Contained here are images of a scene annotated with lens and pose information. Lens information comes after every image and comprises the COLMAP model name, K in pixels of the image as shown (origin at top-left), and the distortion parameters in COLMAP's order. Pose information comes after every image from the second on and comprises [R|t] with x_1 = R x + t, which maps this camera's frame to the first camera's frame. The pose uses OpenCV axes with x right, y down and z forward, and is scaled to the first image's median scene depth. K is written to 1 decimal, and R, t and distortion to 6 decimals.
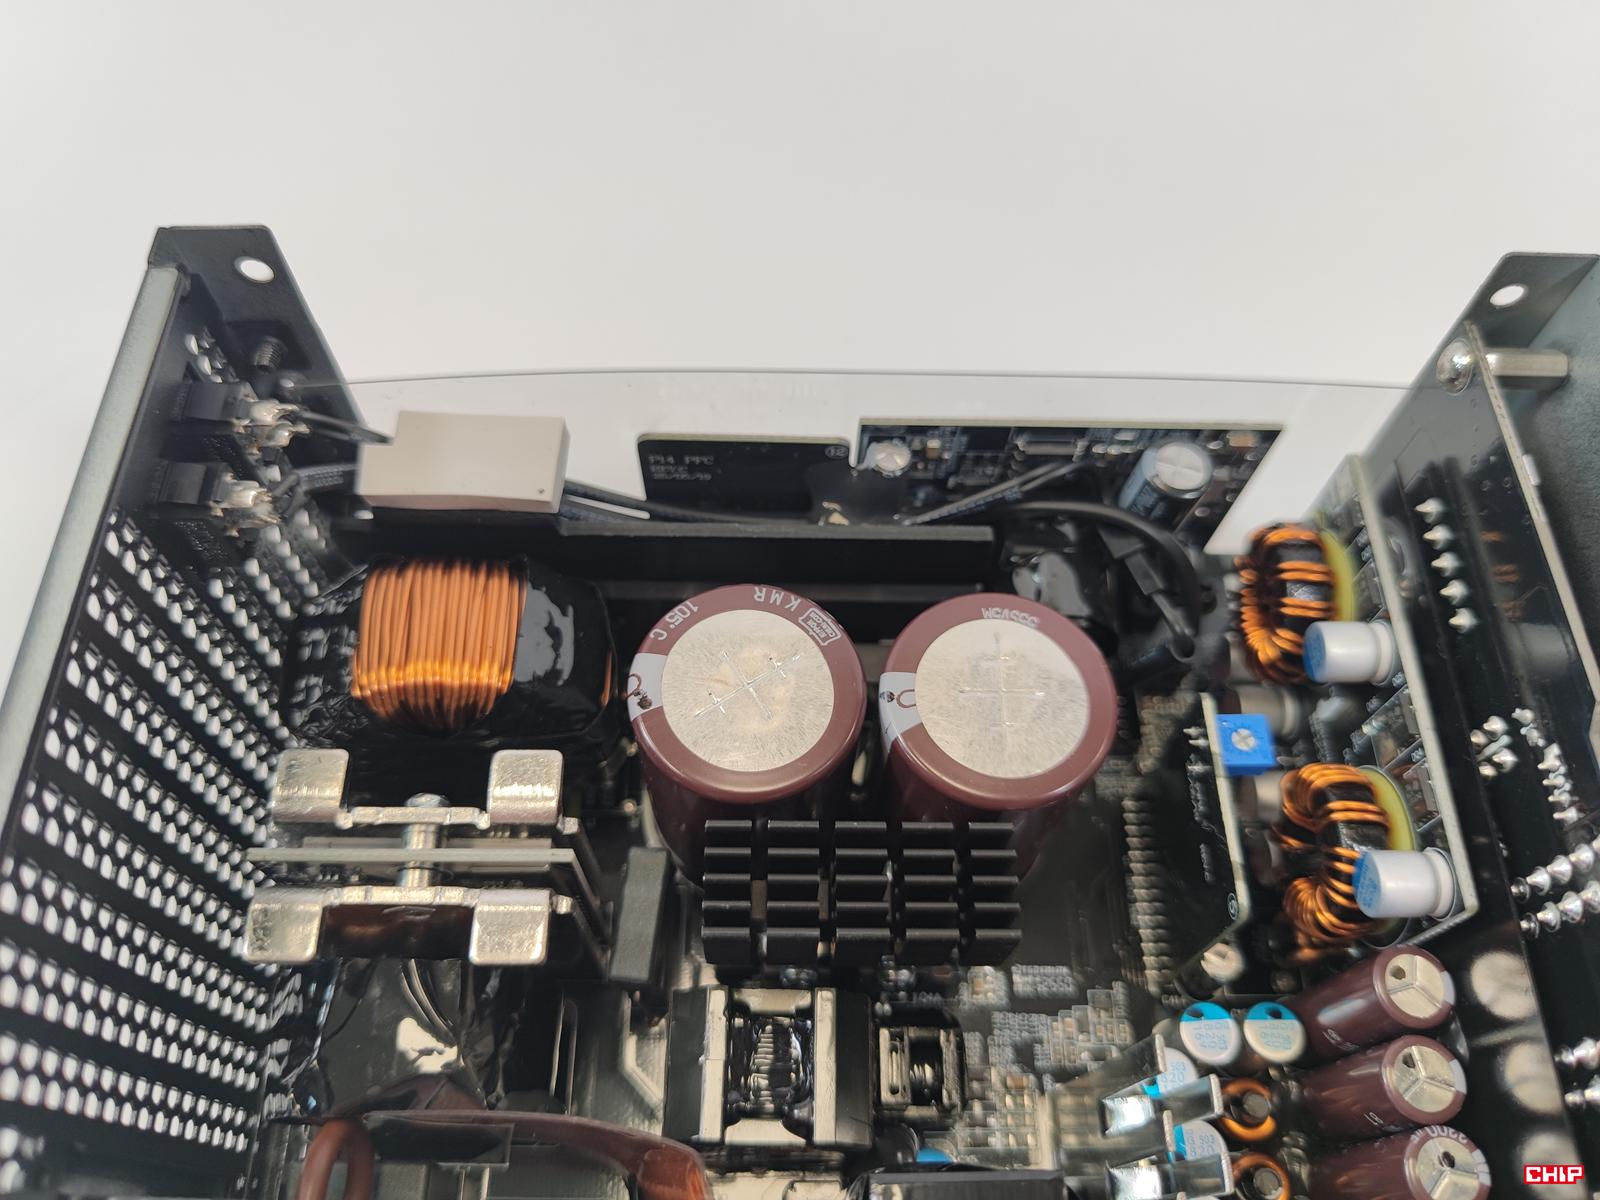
lens RADIAL K [[1200.5, 0, 800.0], [0, 1200.5, 600.0], [0, 0, 1]] dist [-0.019923, -0.007746]
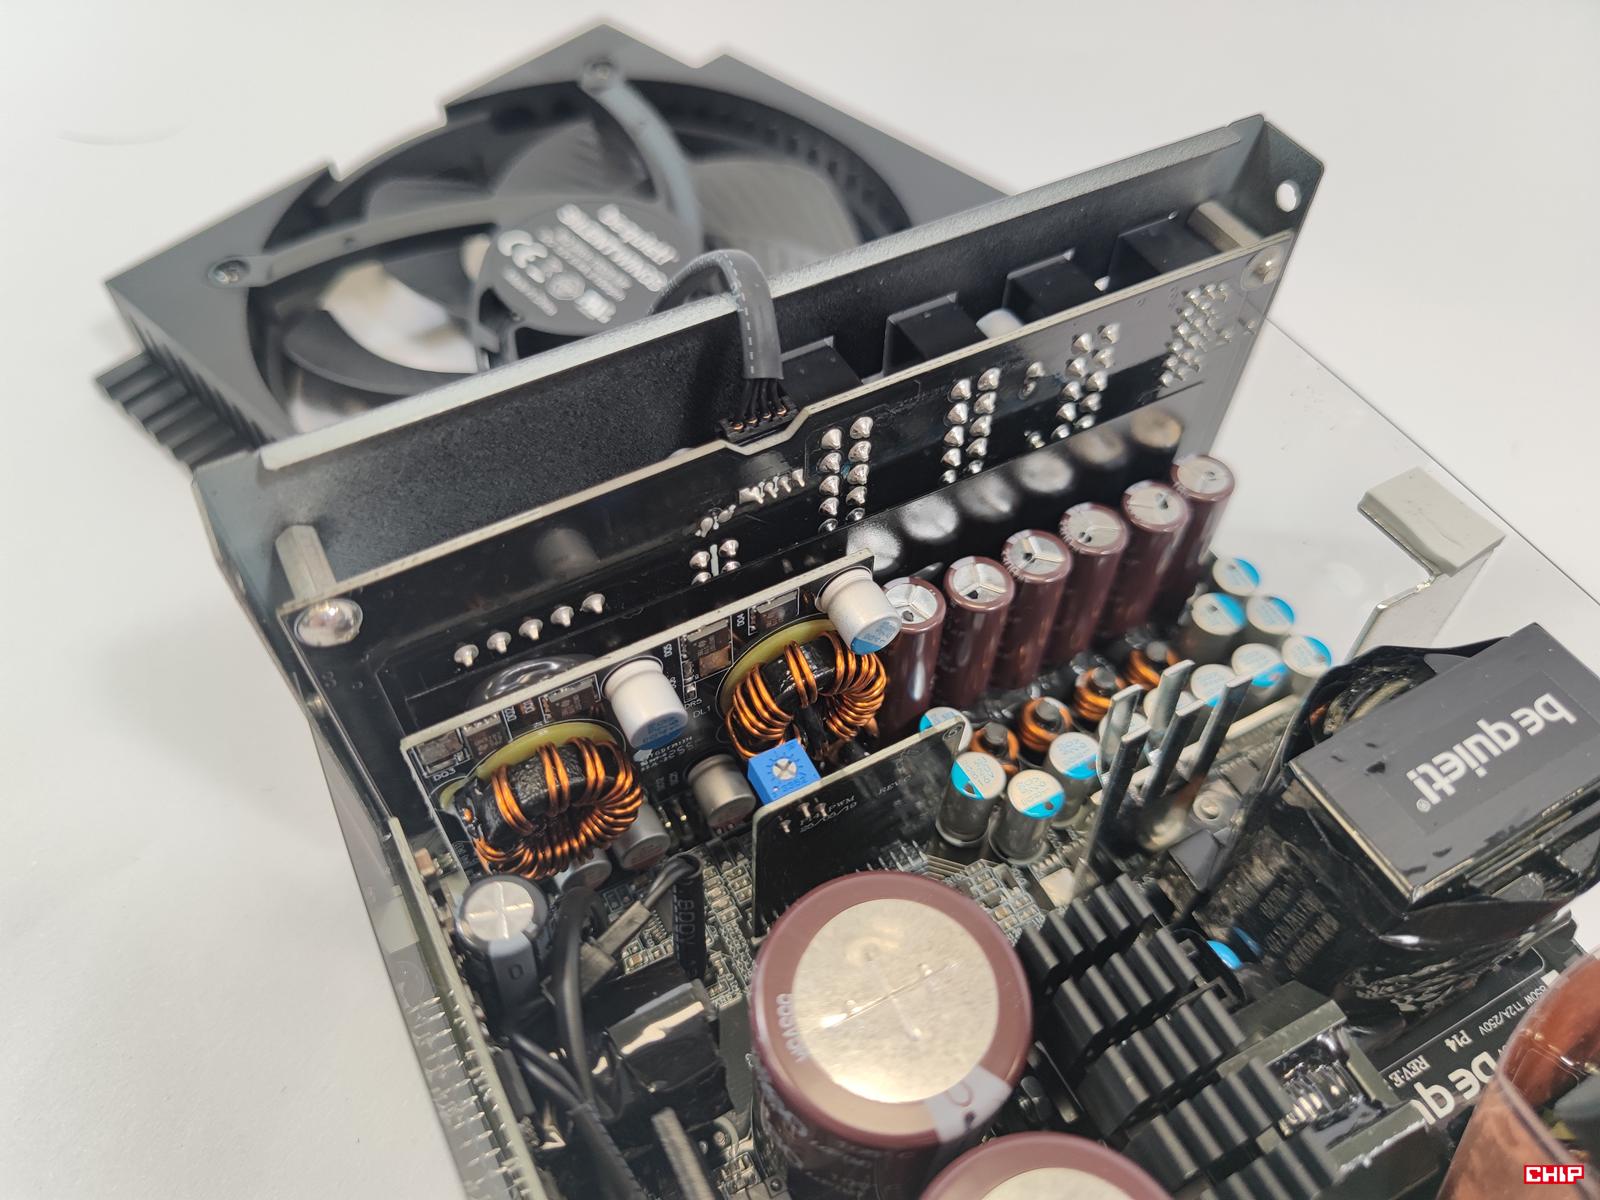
lens RADIAL K [[1233.9, 0, 771.0], [0, 1233.9, 637.4], [0, 0, 1]] dist [-0.039999, -0.006034]
pose [[-0.456672, -0.742995, 0.489295, -0.027616], [0.784465, -0.076901, 0.615387, -0.494355], [-0.419603, 0.664864, 0.617972, 0.329434]]
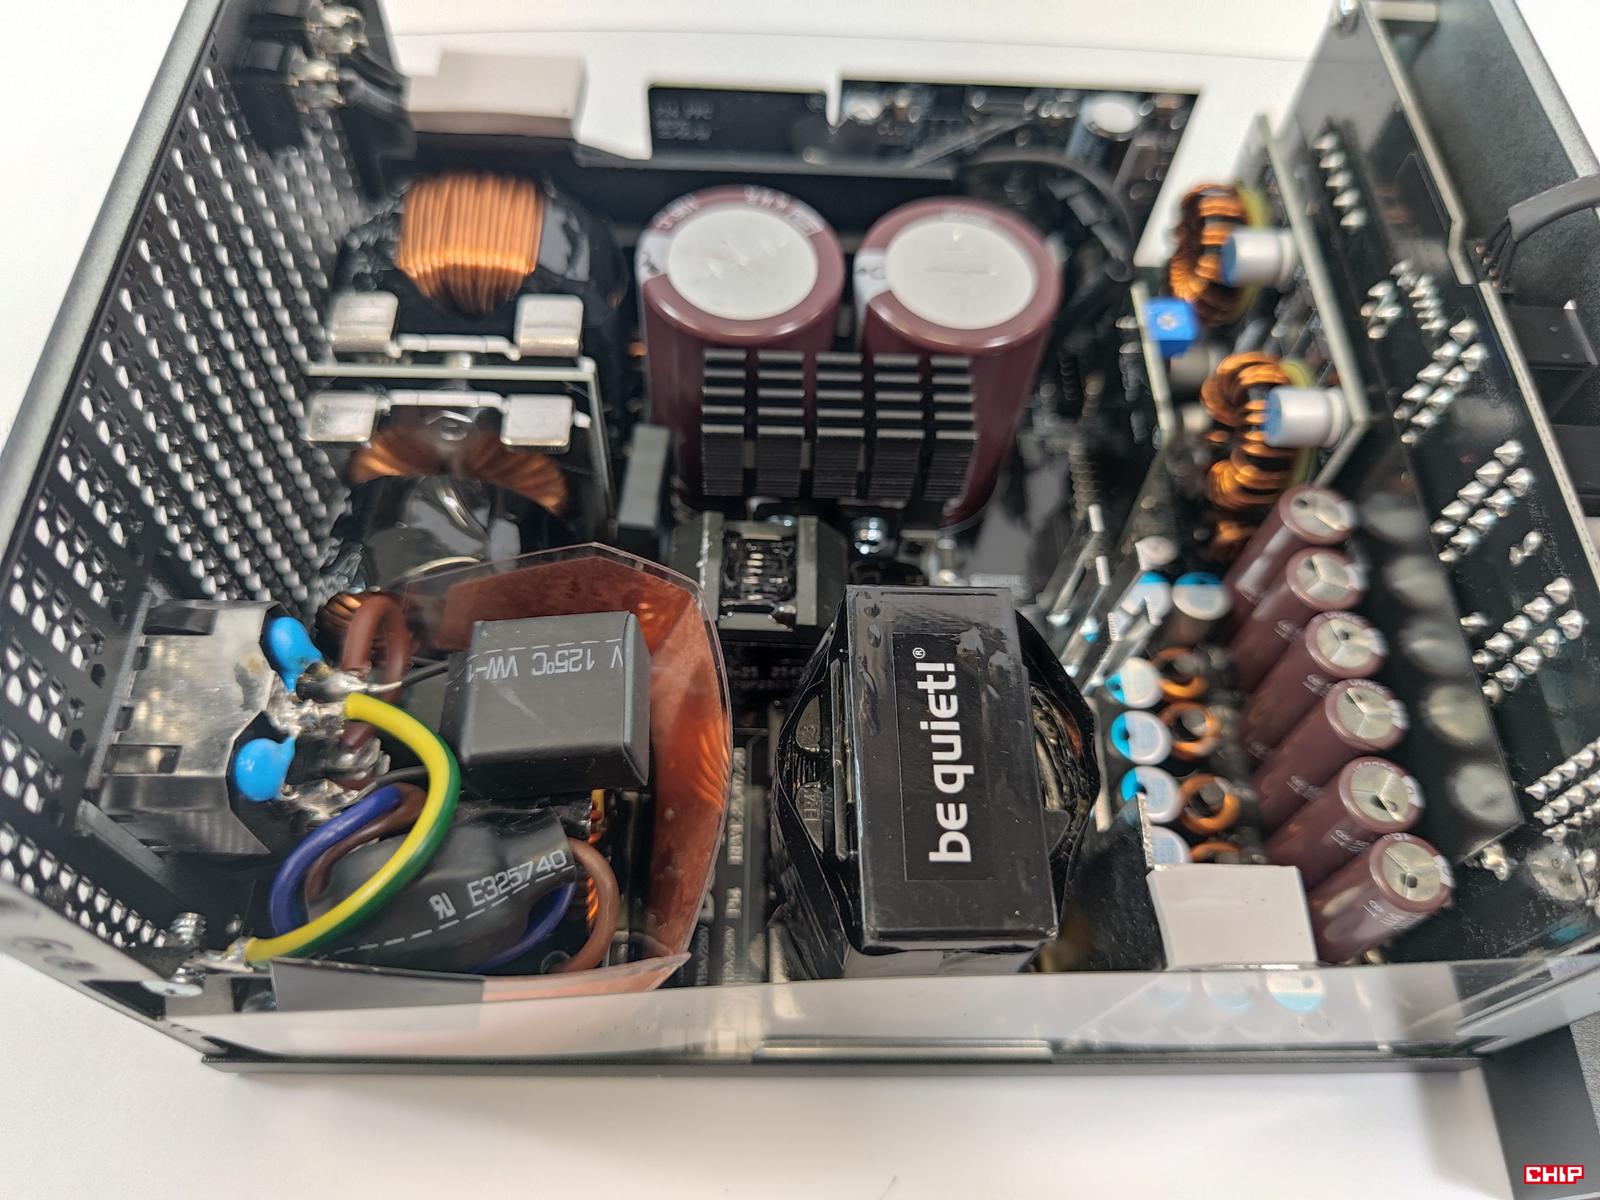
lens RADIAL K [[1230.1, 0, 800.0], [0, 1230.1, 600.0], [0, 0, 1]] dist [-0.026033, 0.011753]
pose [[0.999904, 0.002974, 0.013532, -0.002087], [-0.002326, 0.998861, -0.047651, 0.448314], [-0.013658, 0.047615, 0.998772, -0.171529]]
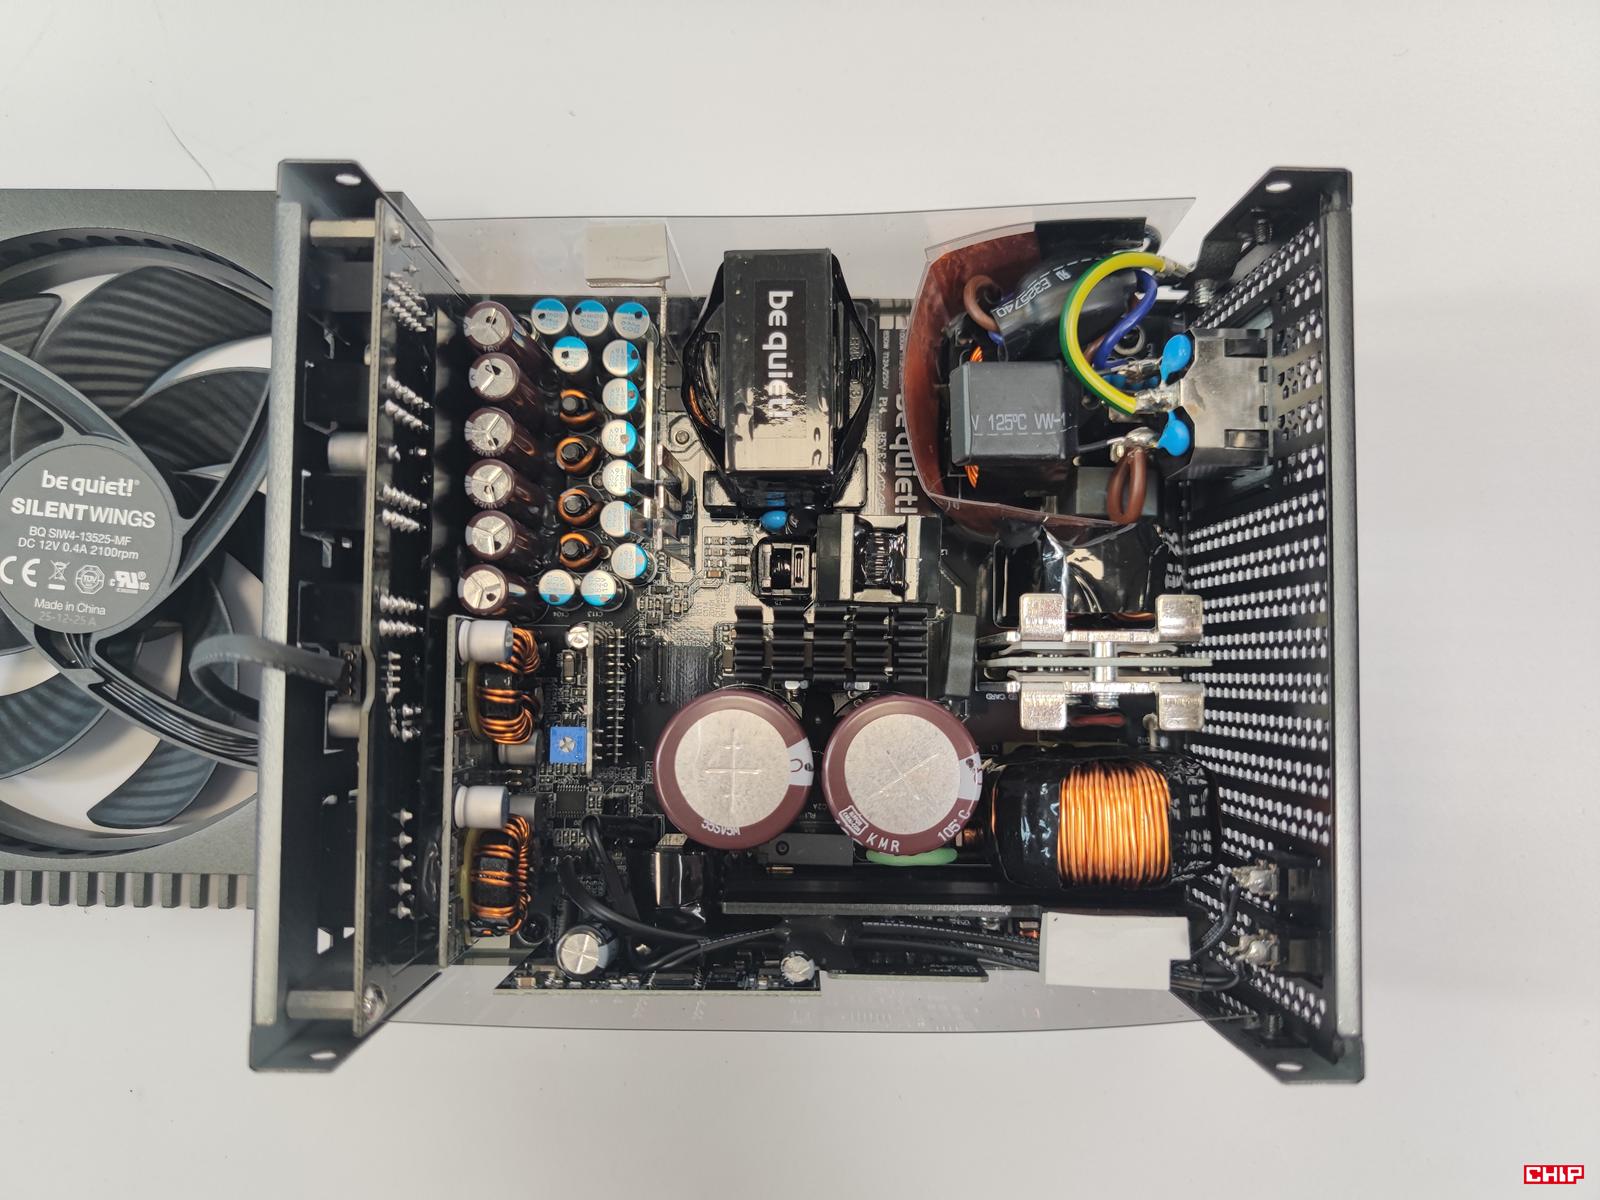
lens RADIAL K [[1168.5, 0, 793.3], [0, 1168.5, 602.6], [0, 0, 1]] dist [-0.007459, -0.007009]
pose [[-0.999262, -0.016810, -0.034551, 0.144100], [-0.003151, -0.860337, 0.509716, -0.476390], [-0.038293, 0.509448, 0.859649, -0.347727]]
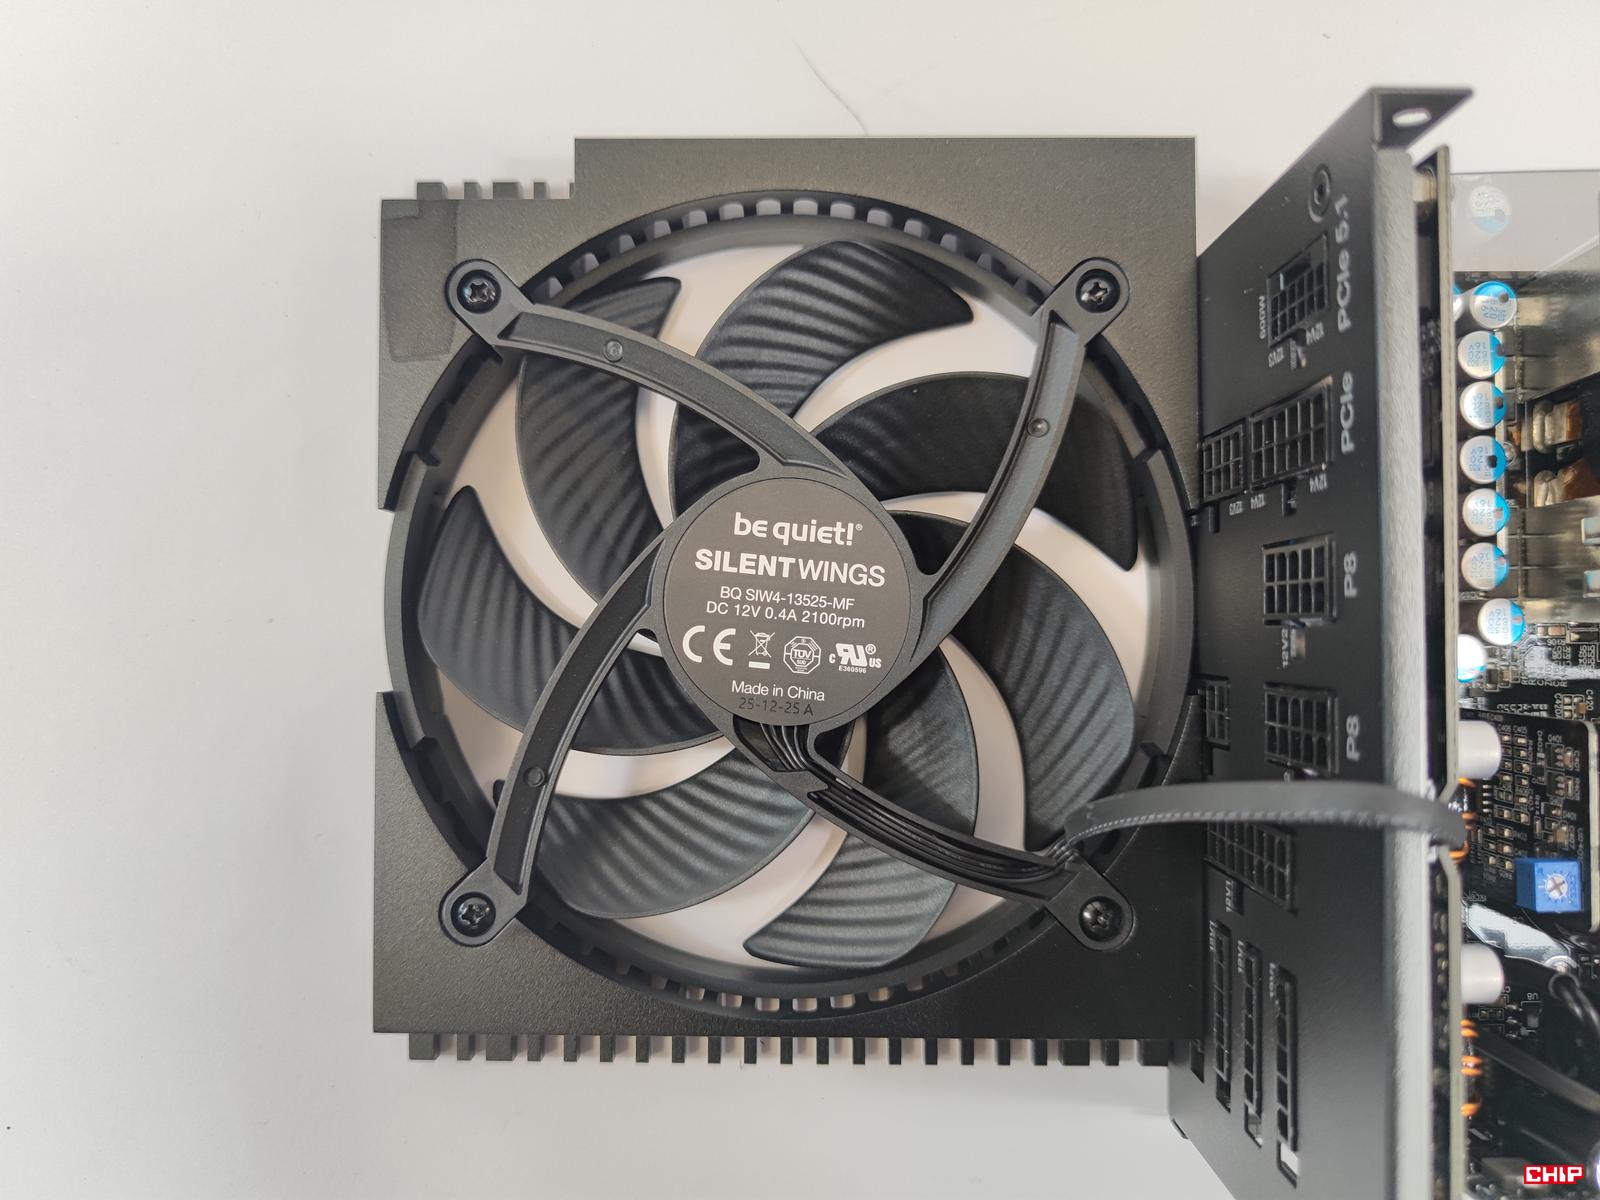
lens RADIAL K [[1200.5, 0, 800.0], [0, 1200.5, 600.0], [0, 0, 1]] dist [-0.019923, -0.007746]
pose [[-0.999952, -0.003848, -0.009056, 1.096121], [-0.000995, -0.876130, 0.482074, -0.180606], [-0.009790, 0.482059, 0.876084, -0.078798]]
